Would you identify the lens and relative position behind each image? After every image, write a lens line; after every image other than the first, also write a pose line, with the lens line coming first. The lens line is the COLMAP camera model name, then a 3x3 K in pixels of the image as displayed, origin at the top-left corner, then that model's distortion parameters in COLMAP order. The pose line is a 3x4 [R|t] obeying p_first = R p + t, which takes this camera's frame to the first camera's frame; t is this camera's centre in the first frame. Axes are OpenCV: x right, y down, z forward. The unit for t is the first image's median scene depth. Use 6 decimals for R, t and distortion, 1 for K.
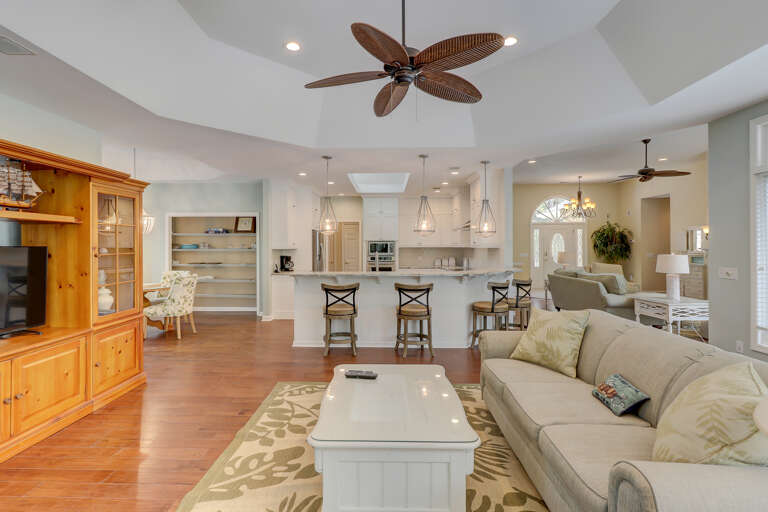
lens RADIAL K [[372.4, 0, 372.4], [0, 372.4, 243.6], [0, 0, 1]] dist [0.001963, 0.001200]
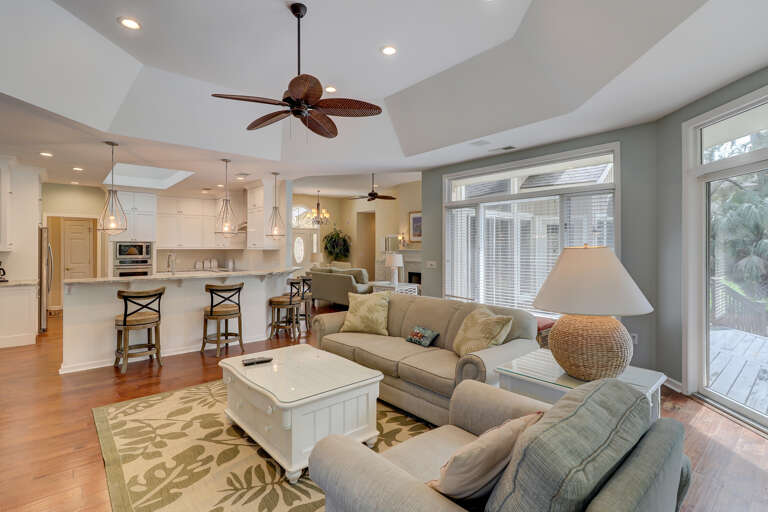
lens RADIAL K [[372.4, 0, 372.4], [0, 372.4, 243.6], [0, 0, 1]] dist [0.001963, 0.001200]
pose [[0.741014, 0.010091, 0.671414, -0.261174], [-0.006670, 0.999948, -0.007667, 0.000503], [-0.671457, 0.001203, 0.741043, -0.037168]]
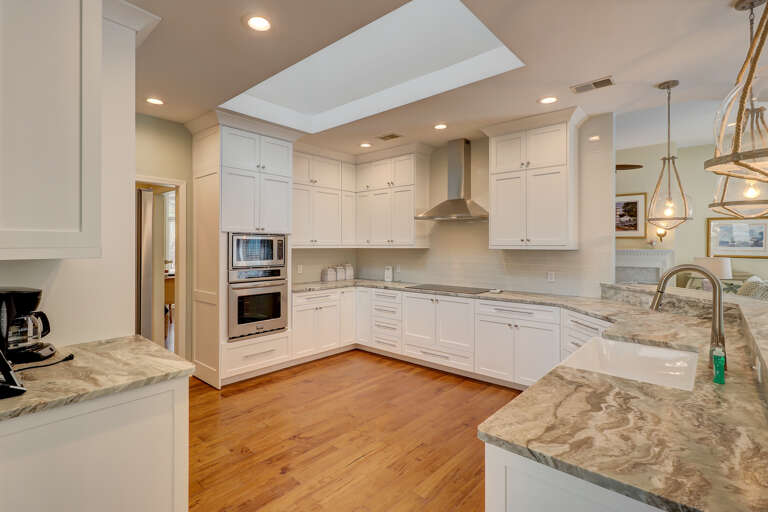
lens RADIAL K [[372.4, 0, 372.4], [0, 372.4, 243.6], [0, 0, 1]] dist [0.001963, 0.001200]
pose [[0.644719, 0.009308, 0.764363, -0.397859], [-0.009373, 0.999947, -0.004271, 0.009647], [-0.764363, -0.004411, 0.644772, 1.085054]]
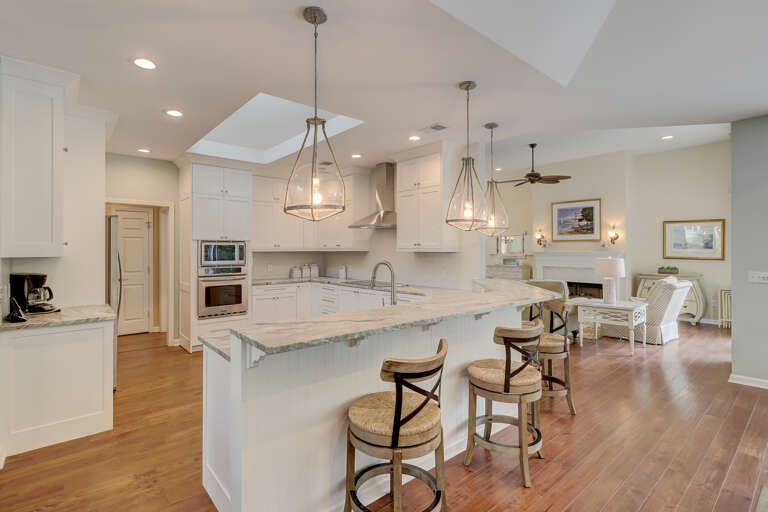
lens RADIAL K [[372.4, 0, 372.4], [0, 372.4, 243.6], [0, 0, 1]] dist [0.001963, 0.001200]
pose [[0.745245, 0.011118, 0.666698, -0.343571], [-0.004824, 0.999925, -0.011282, 0.005399], [-0.666773, 0.005191, 0.745243, 0.705826]]
